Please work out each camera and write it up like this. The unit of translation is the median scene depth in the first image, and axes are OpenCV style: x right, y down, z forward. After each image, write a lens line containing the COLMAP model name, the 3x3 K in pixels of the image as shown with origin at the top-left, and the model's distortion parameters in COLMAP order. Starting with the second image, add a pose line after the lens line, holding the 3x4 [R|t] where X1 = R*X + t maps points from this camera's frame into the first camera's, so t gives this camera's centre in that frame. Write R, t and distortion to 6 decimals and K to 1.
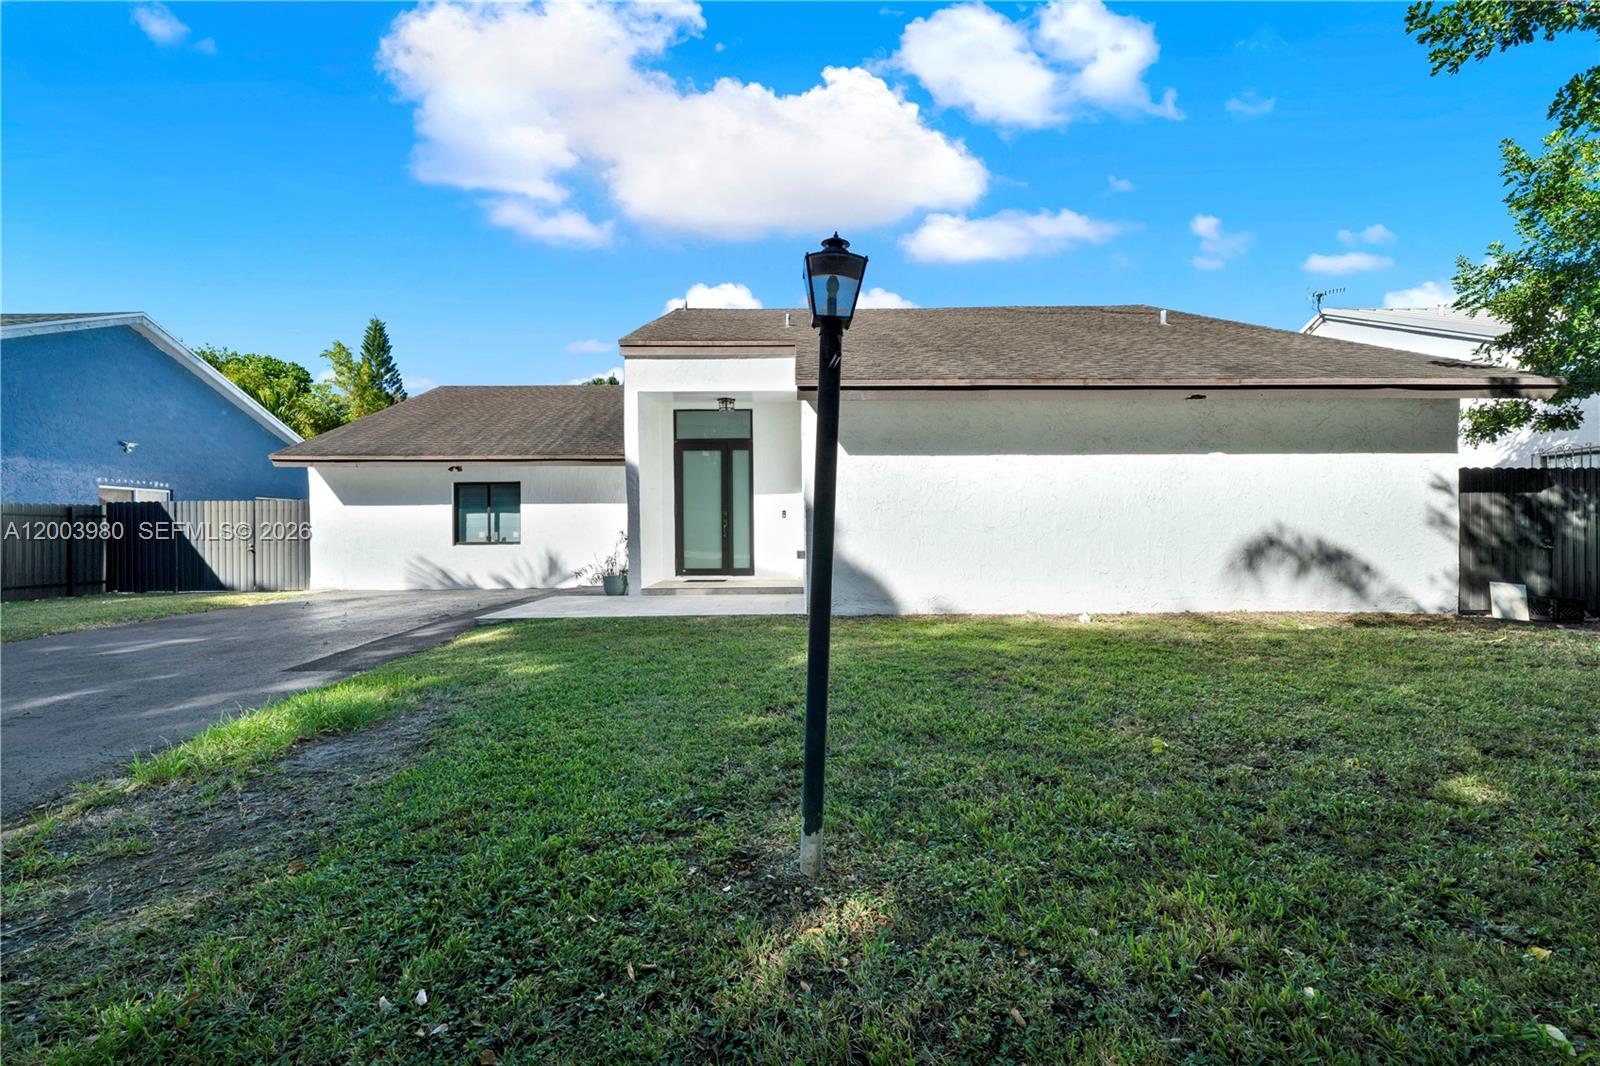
lens RADIAL K [[695.7, 0, 791.5], [0, 695.7, 526.2], [0, 0, 1]] dist [0.010335, -0.000407]
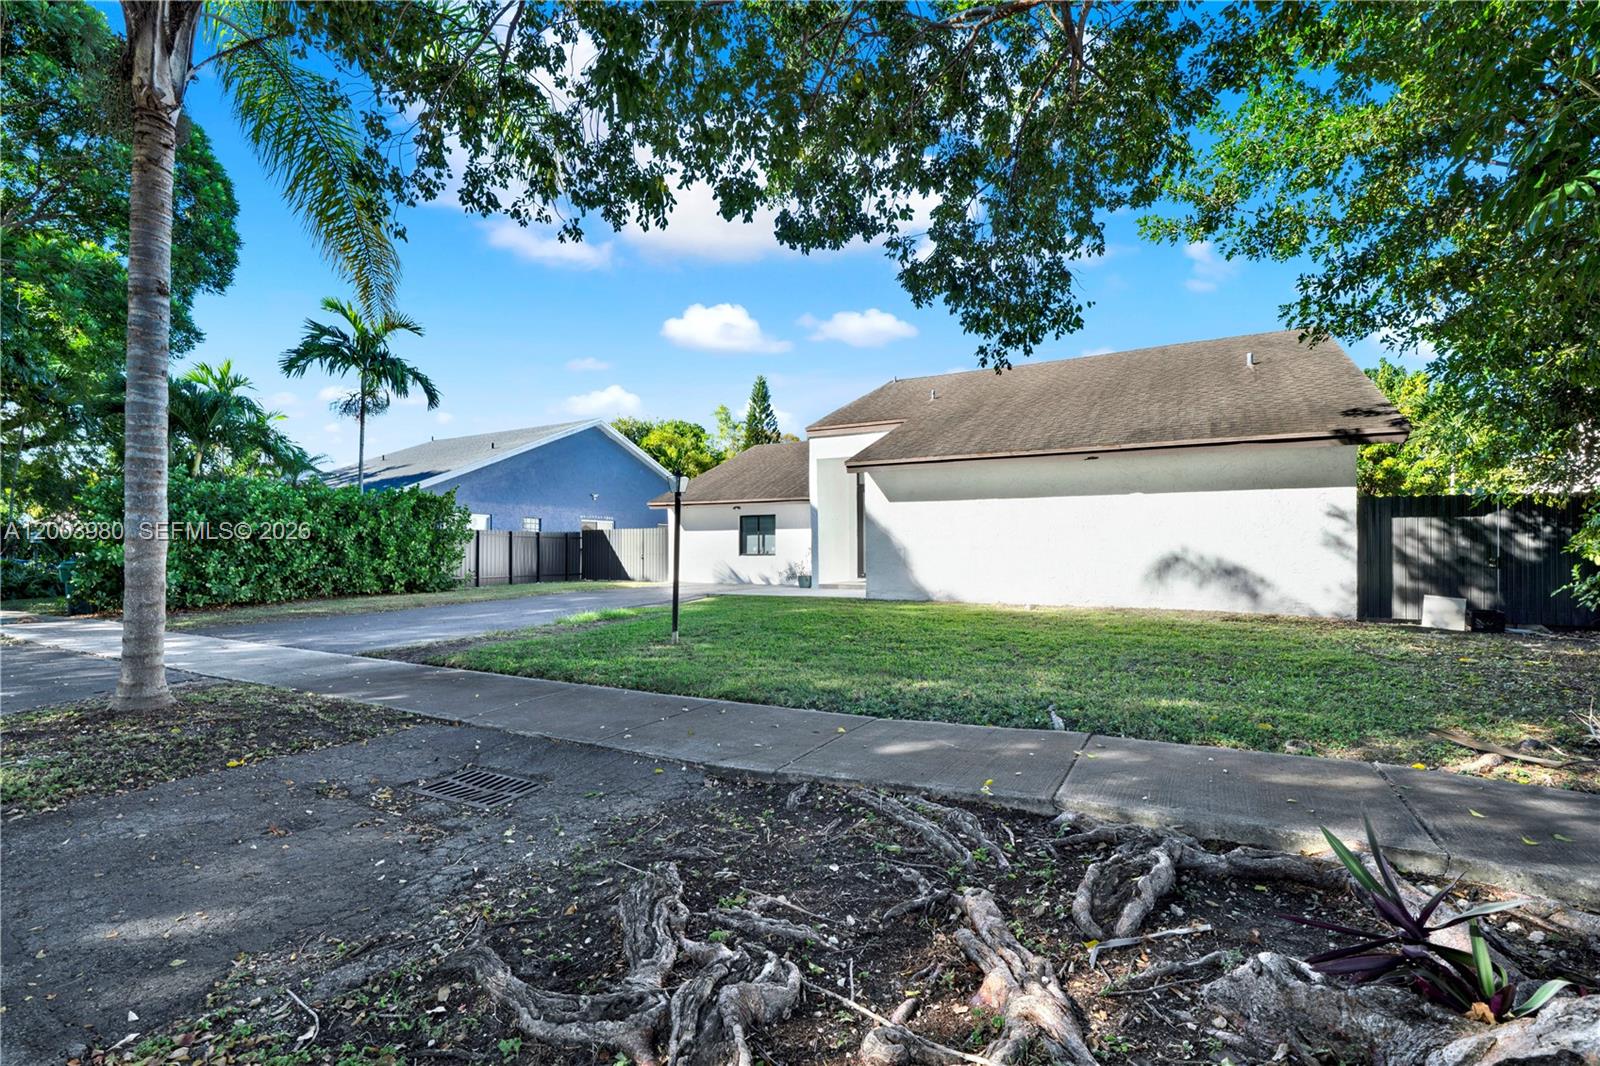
lens RADIAL K [[746.4, 0, 806.6], [0, 746.4, 529.1], [0, 0, 1]] dist [-0.000990, -0.000605]
pose [[0.863458, -0.009032, -0.504340, 0.568294], [0.003621, 0.999925, -0.011708, -0.014245], [0.504408, 0.008283, 0.863426, -0.429852]]
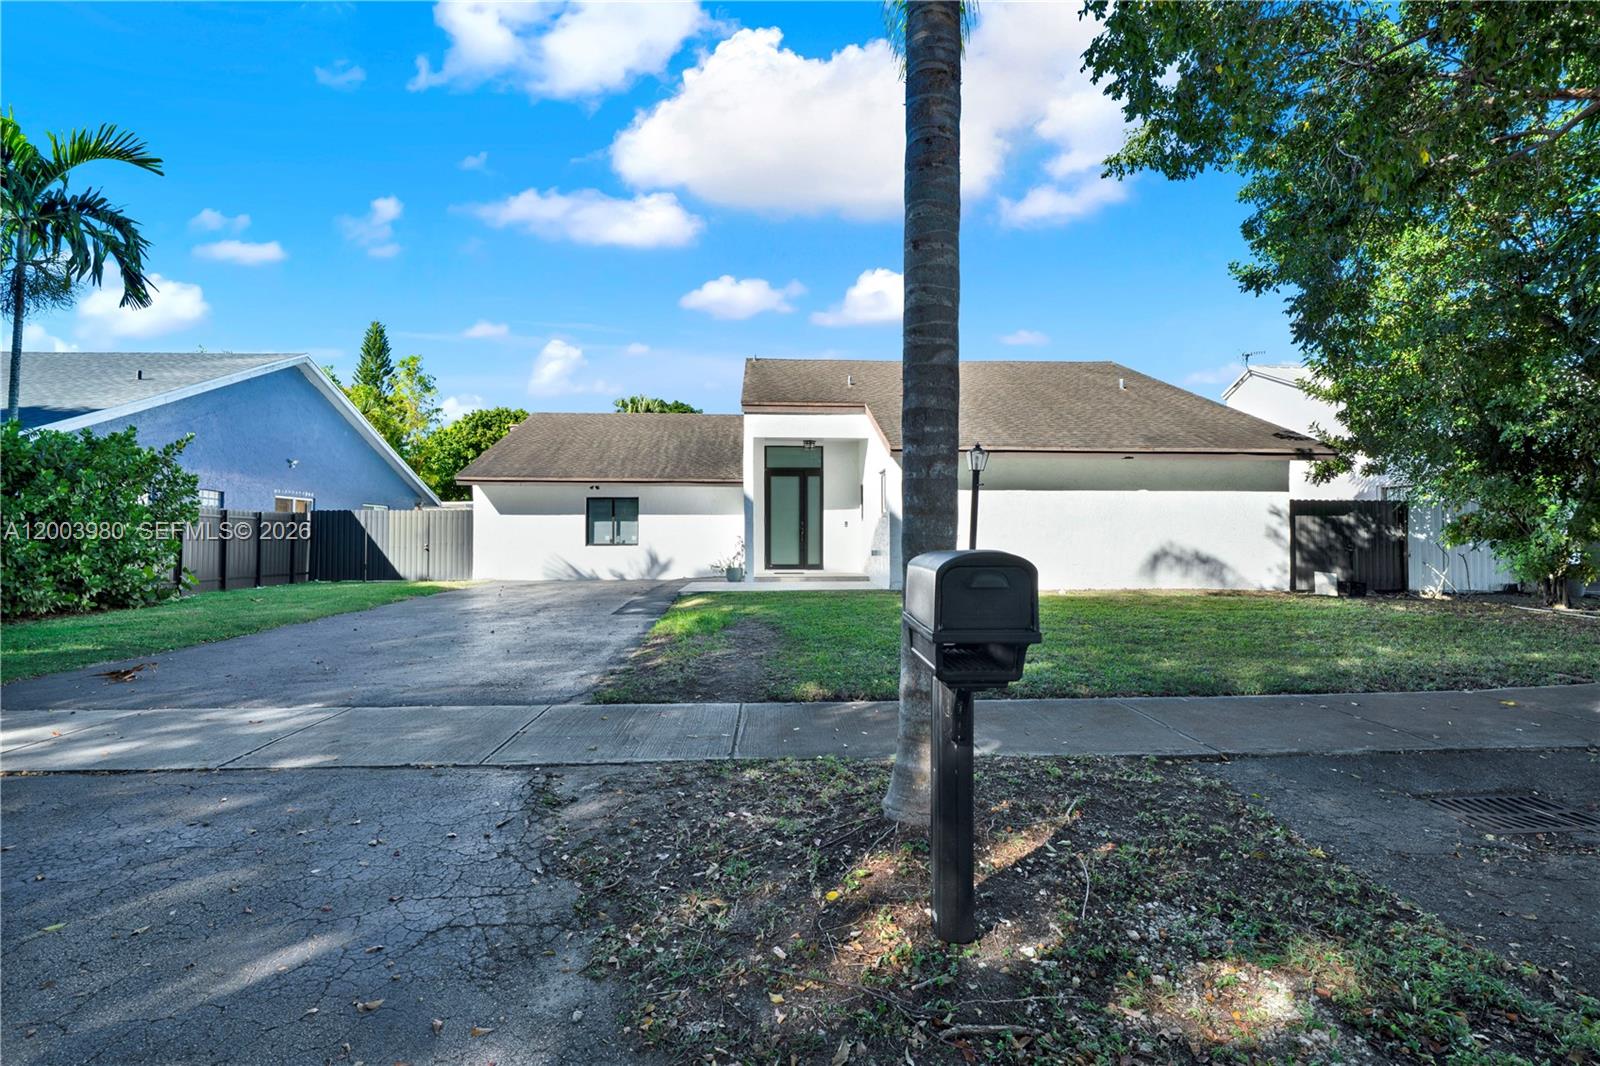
lens RADIAL K [[765.9, 0, 799.3], [0, 765.9, 516.8], [0, 0, 1]] dist [0.002192, 0.000719]
pose [[0.998247, 0.008810, 0.058531, -0.200883], [-0.007765, 0.999807, -0.018045, -0.005067], [-0.058678, 0.017559, 0.998123, -0.506973]]
